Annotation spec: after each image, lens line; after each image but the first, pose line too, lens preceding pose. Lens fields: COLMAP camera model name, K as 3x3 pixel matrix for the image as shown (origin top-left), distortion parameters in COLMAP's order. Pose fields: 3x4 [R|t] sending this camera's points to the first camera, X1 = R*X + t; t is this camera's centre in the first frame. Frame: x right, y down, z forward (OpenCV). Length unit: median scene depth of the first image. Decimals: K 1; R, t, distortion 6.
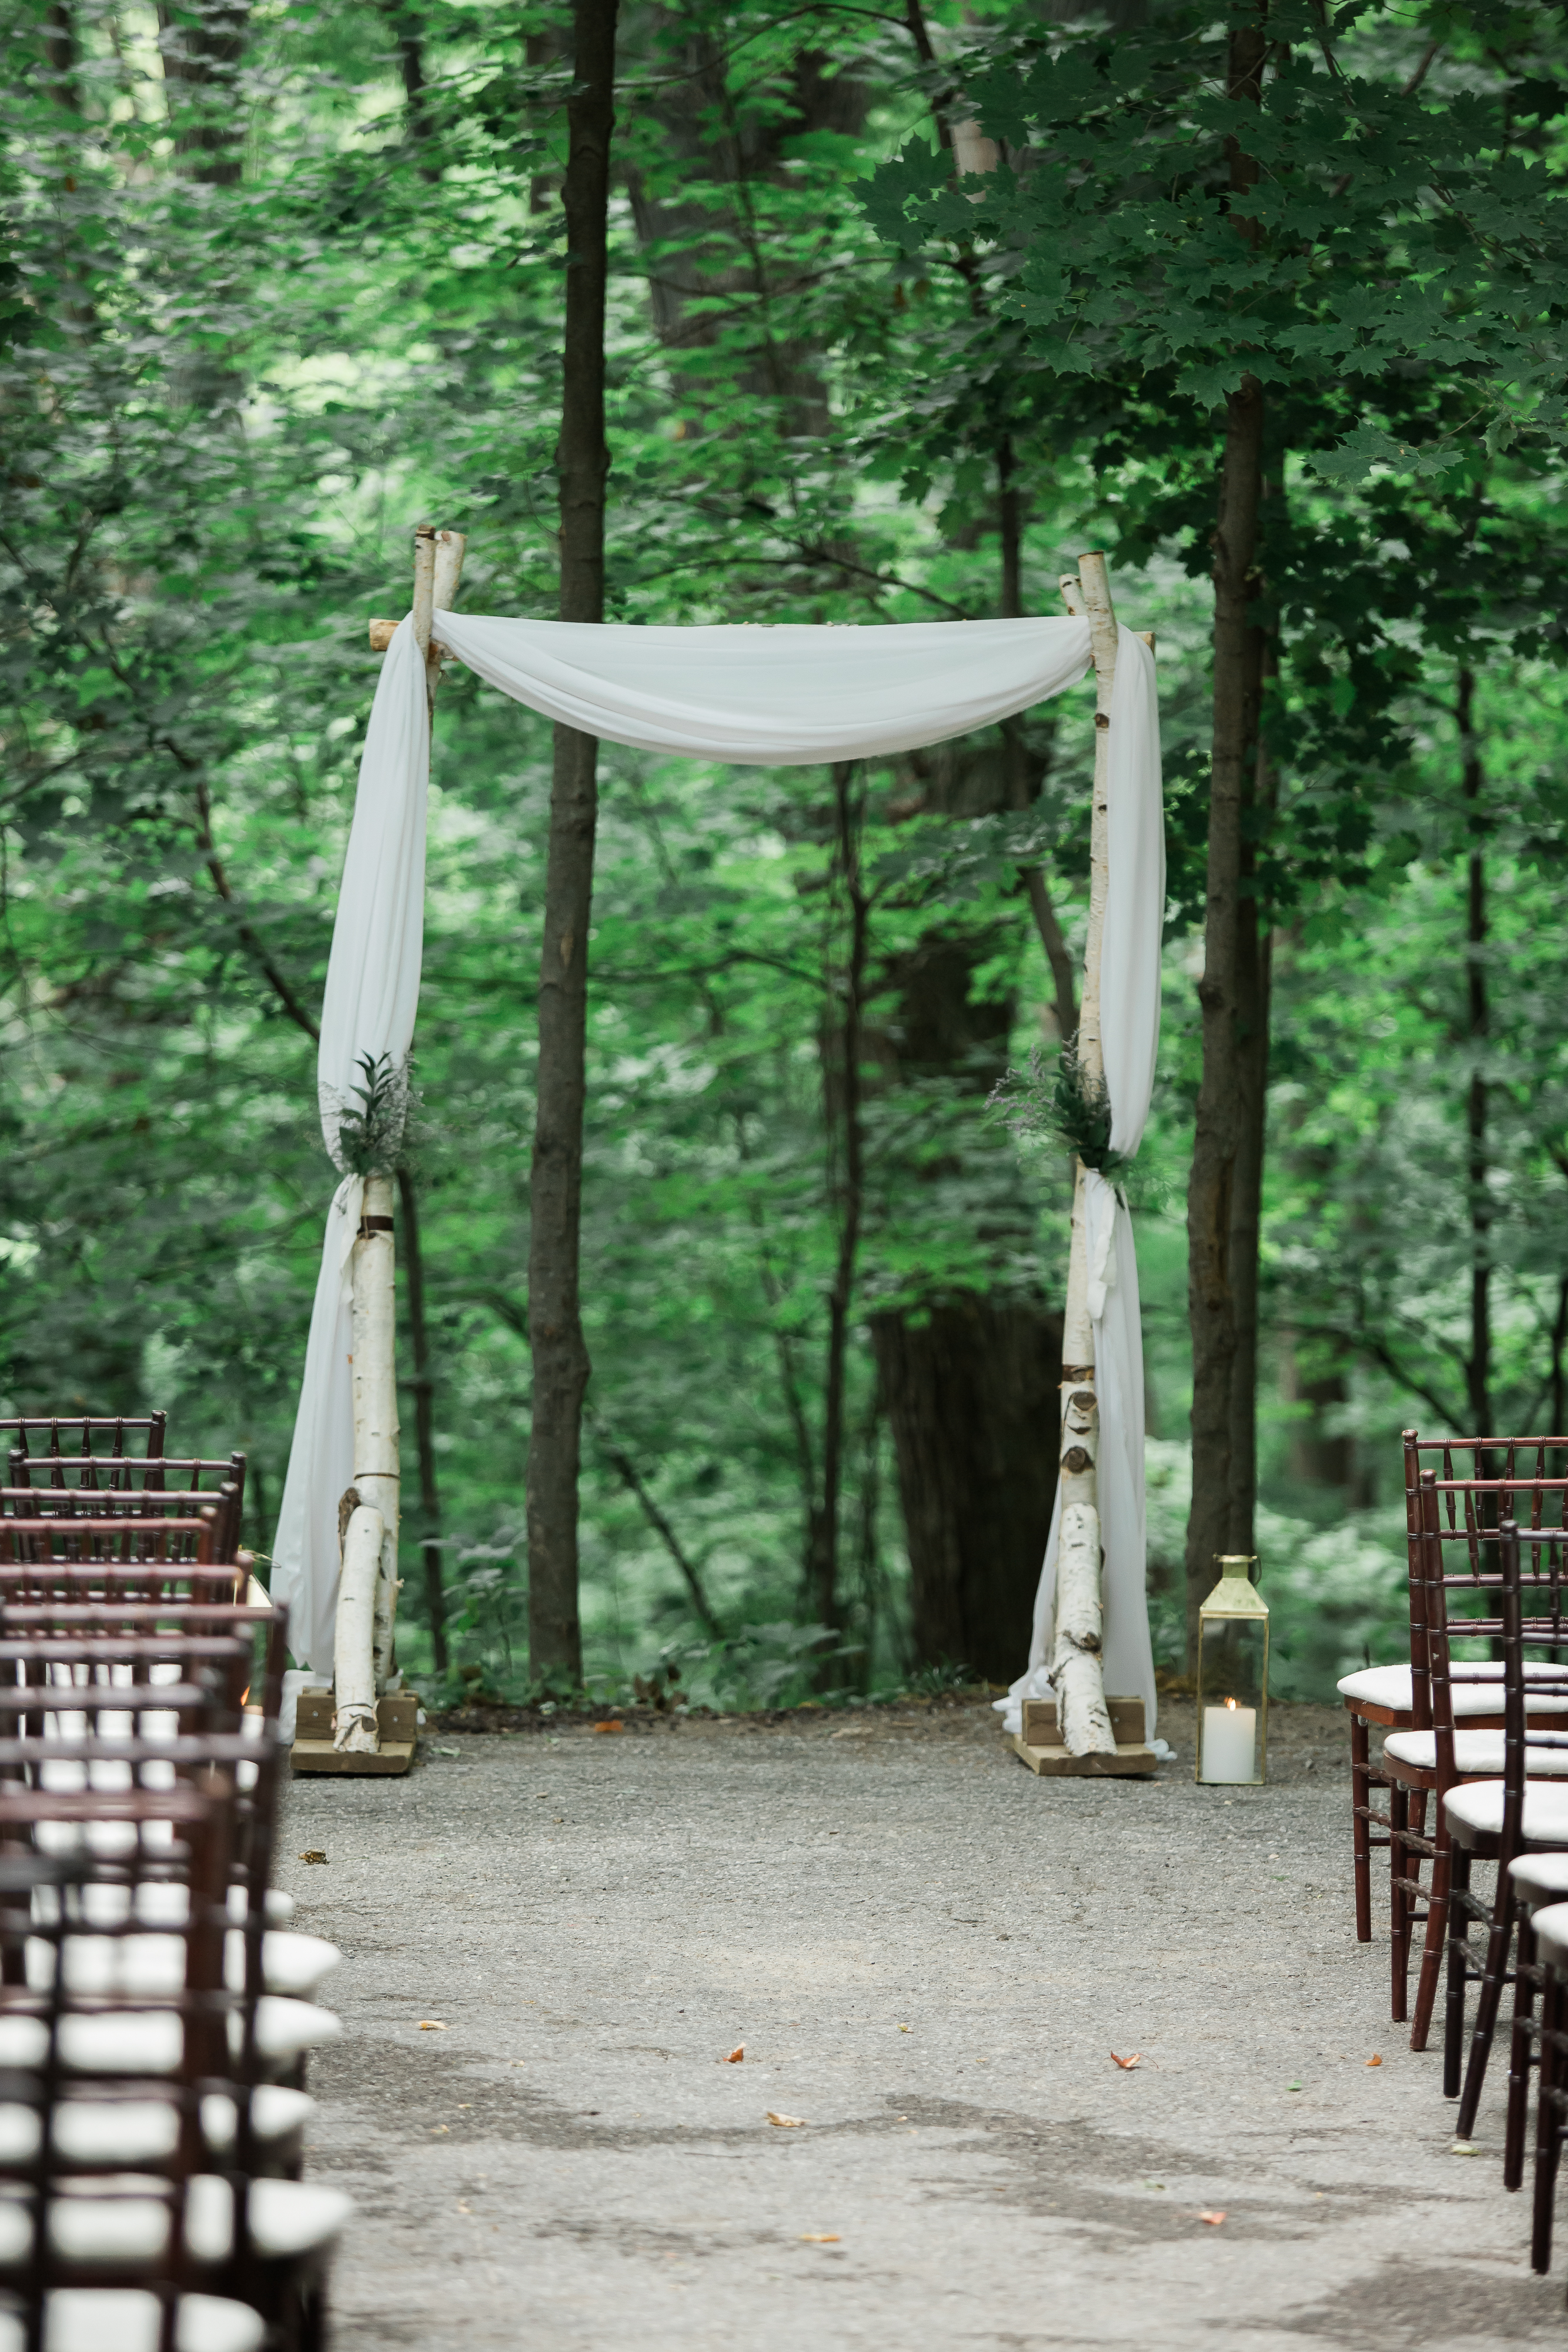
lens RADIAL K [[10665.5, 0, 782.6], [0, 10665.5, 1093.8], [0, 0, 1]] dist [0.720321, 13.608910]
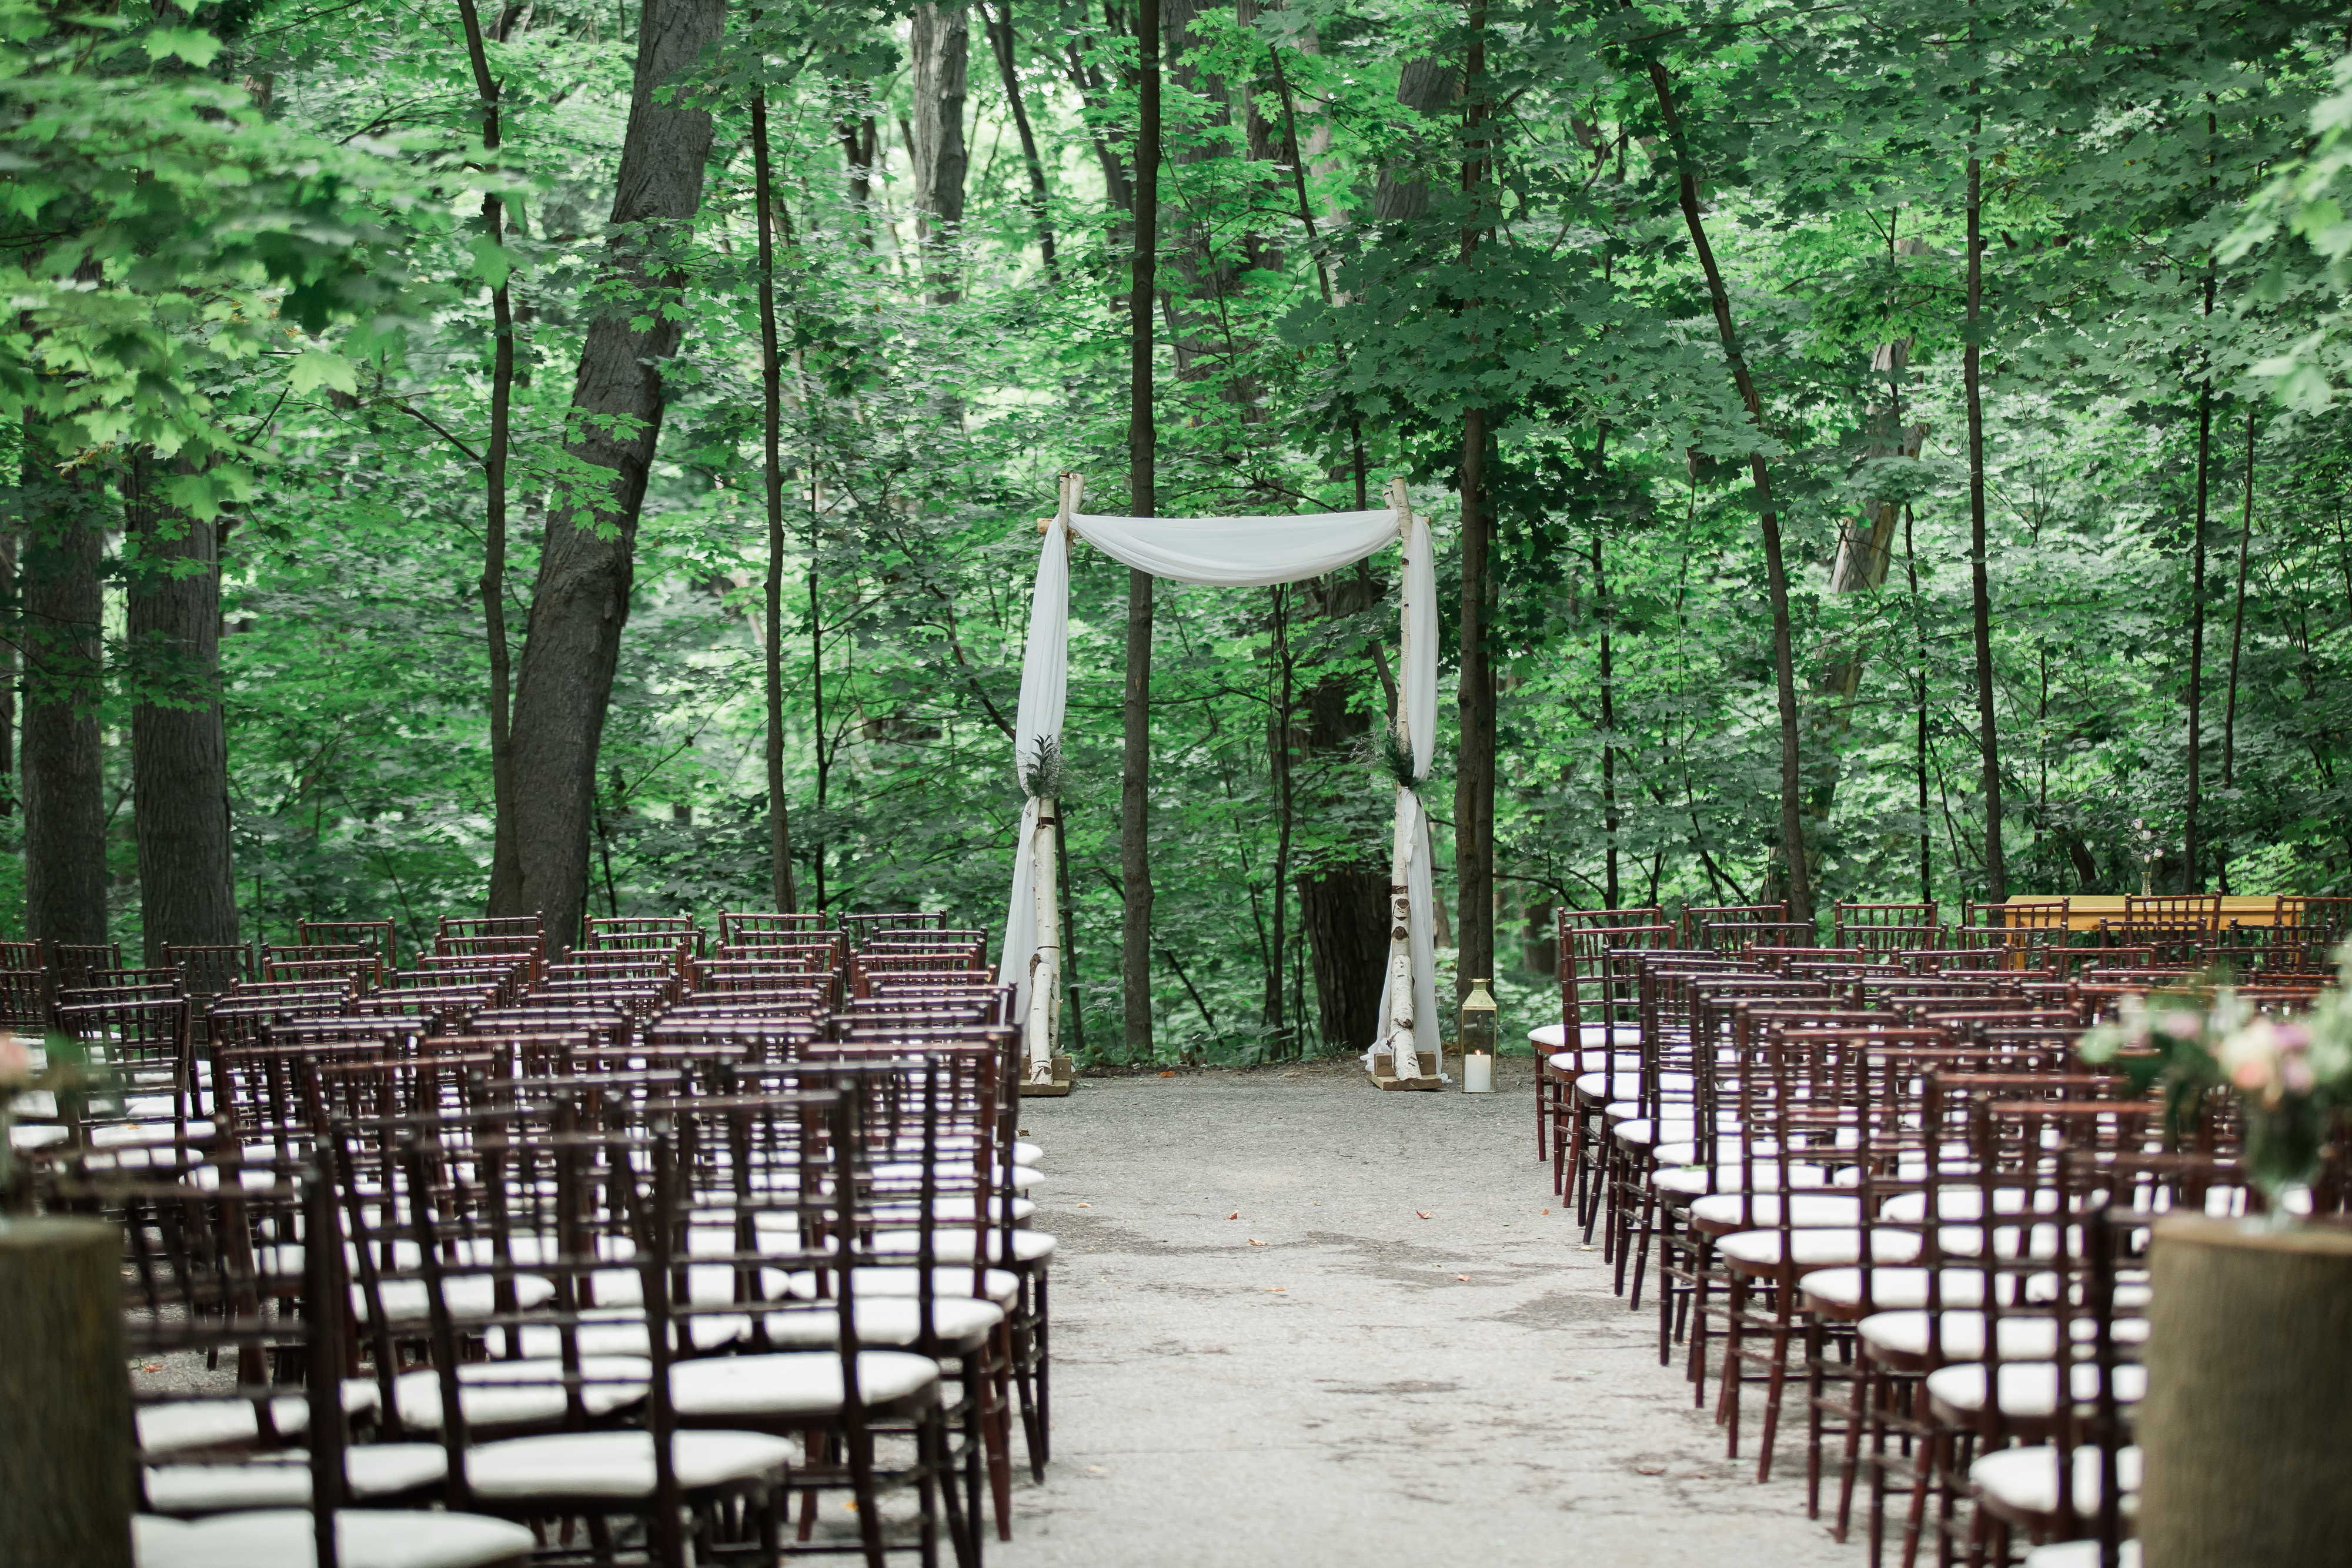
lens RADIAL K [[5782.6, 0, 1176.0], [0, 5782.6, 784.0], [0, 0, 1]] dist [-0.426578, -0.096997]
pose [[0.999744, -0.018397, -0.013203, 0.000537], [0.018403, 0.999831, 0.000307, 0.004985], [0.013195, -0.000550, 0.999913, -0.072434]]
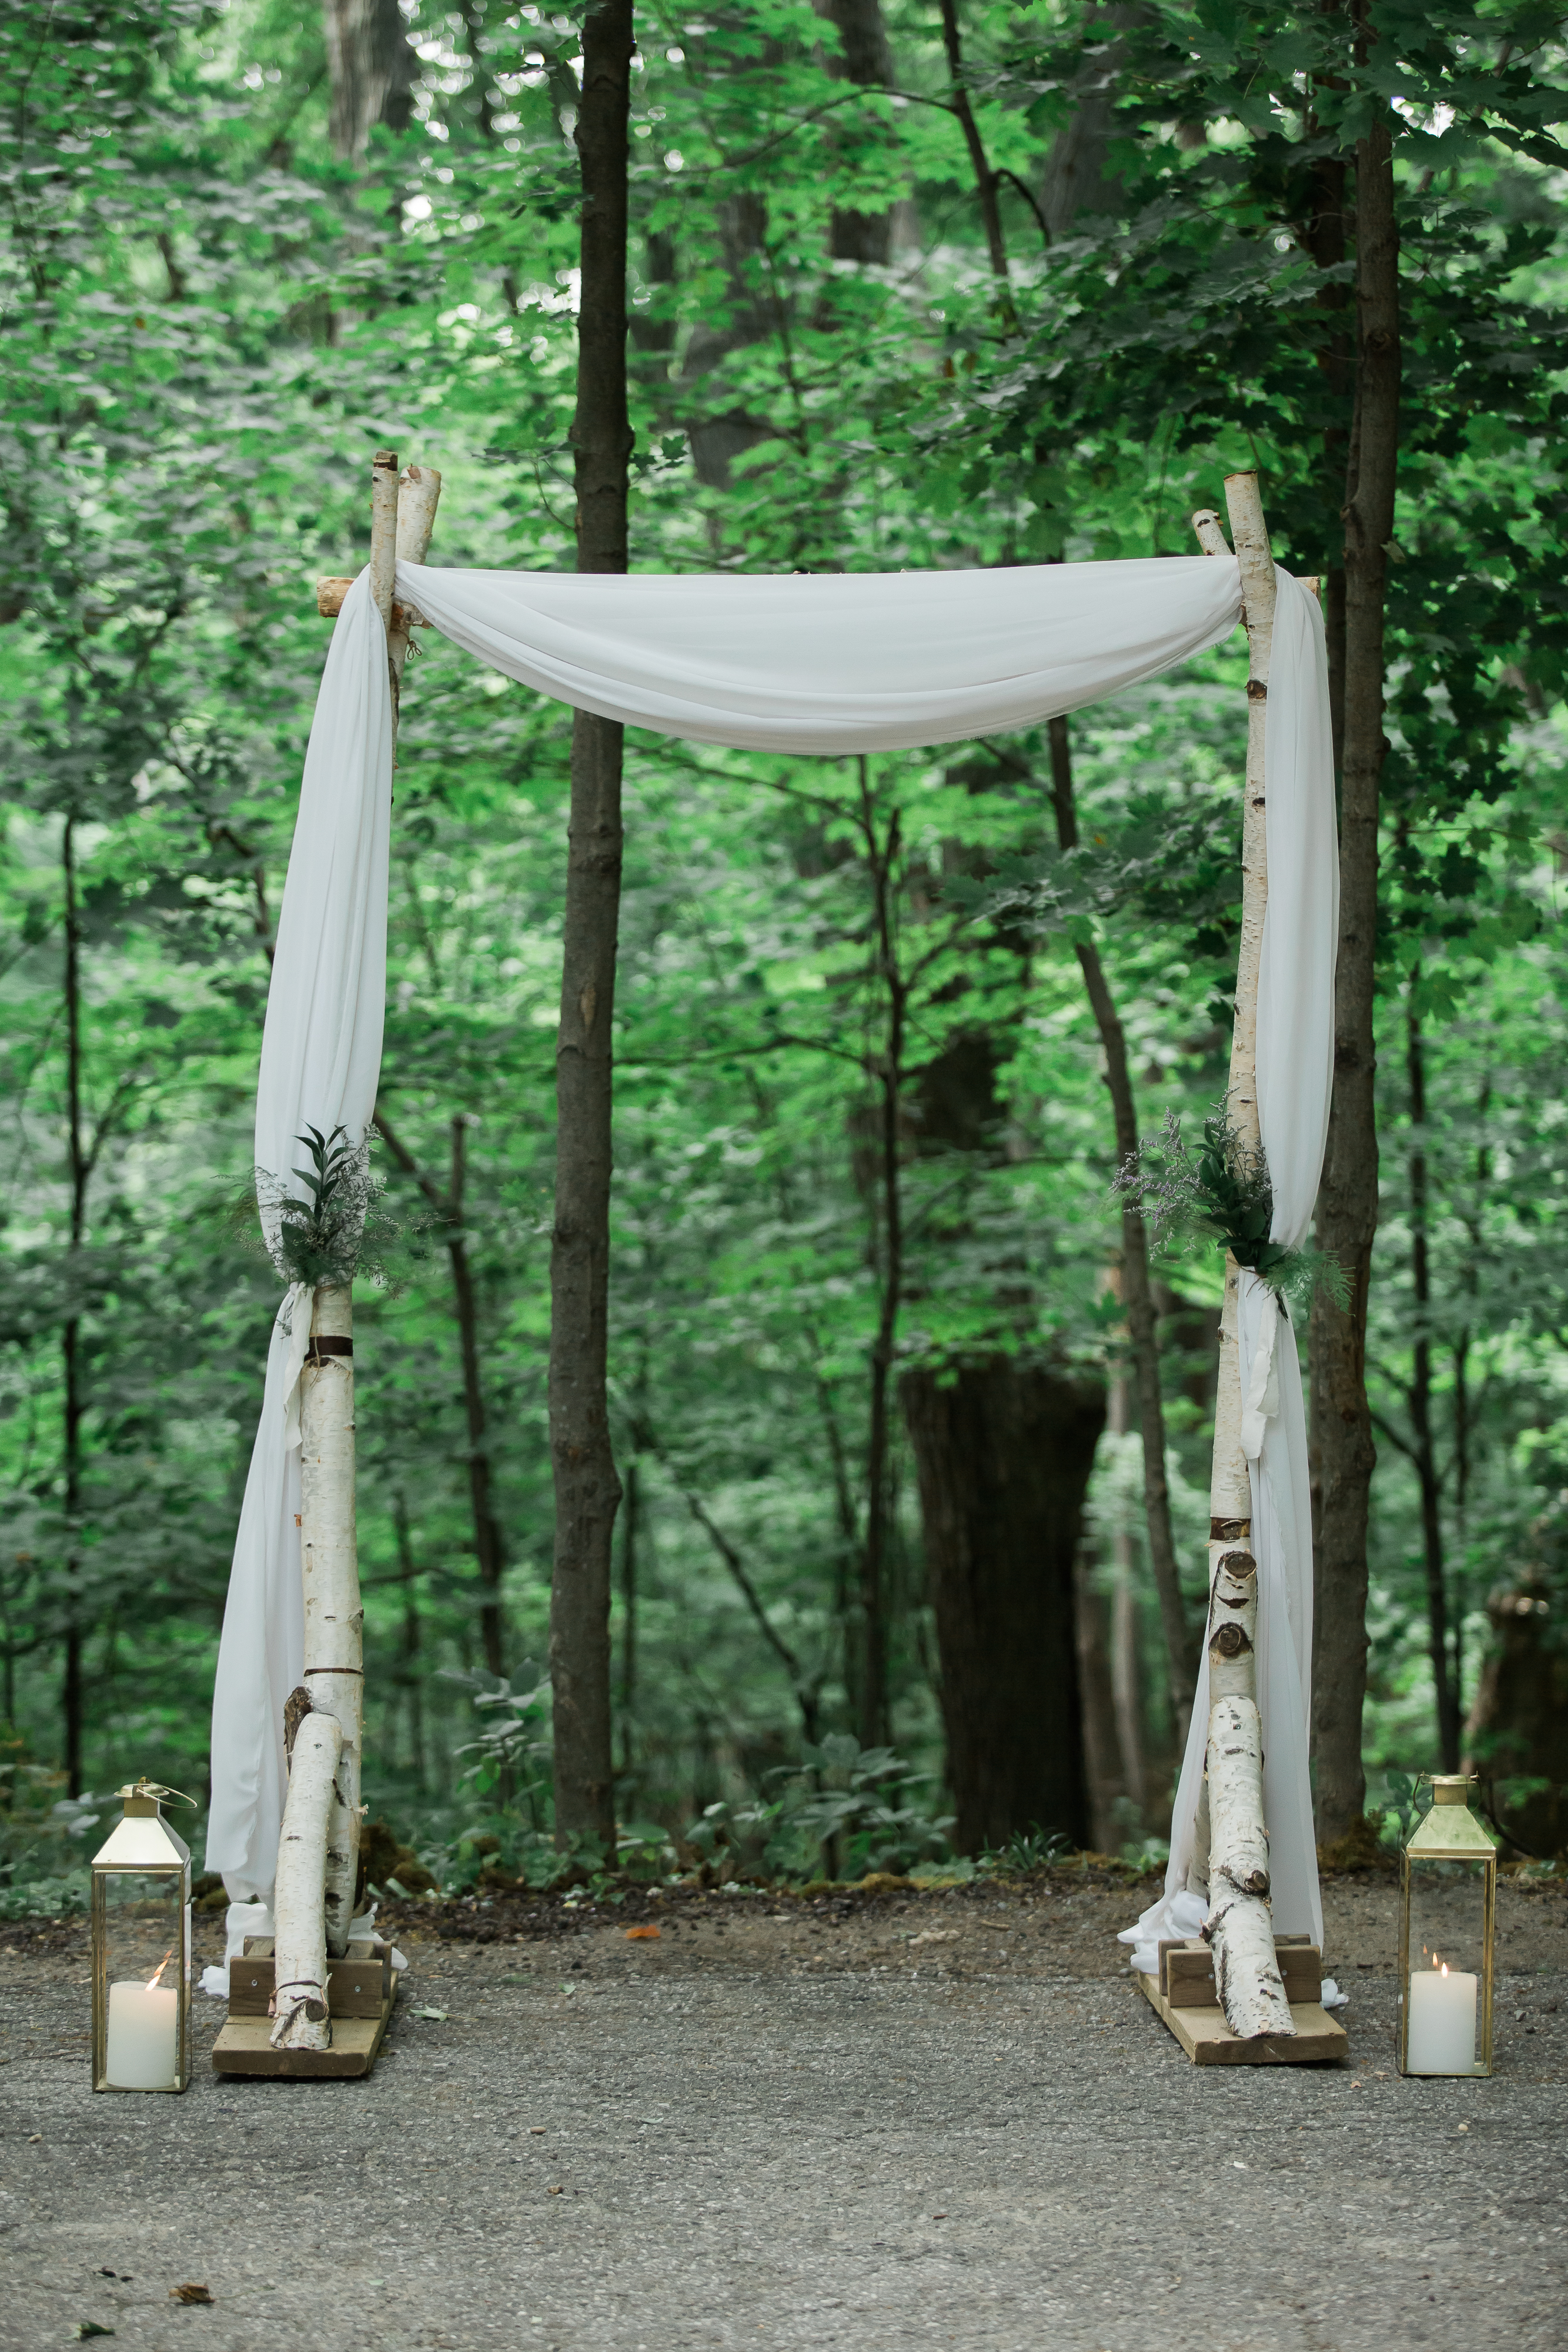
lens RADIAL K [[6273.2, 0, 781.8], [0, 6273.2, 1090.8], [0, 0, 1]] dist [0.804659, 0.051435]
pose [[0.999945, -0.009949, -0.003181, -0.003150], [0.009912, 0.999884, -0.011589, -0.000776], [0.003296, 0.011557, 0.999928, 0.500170]]
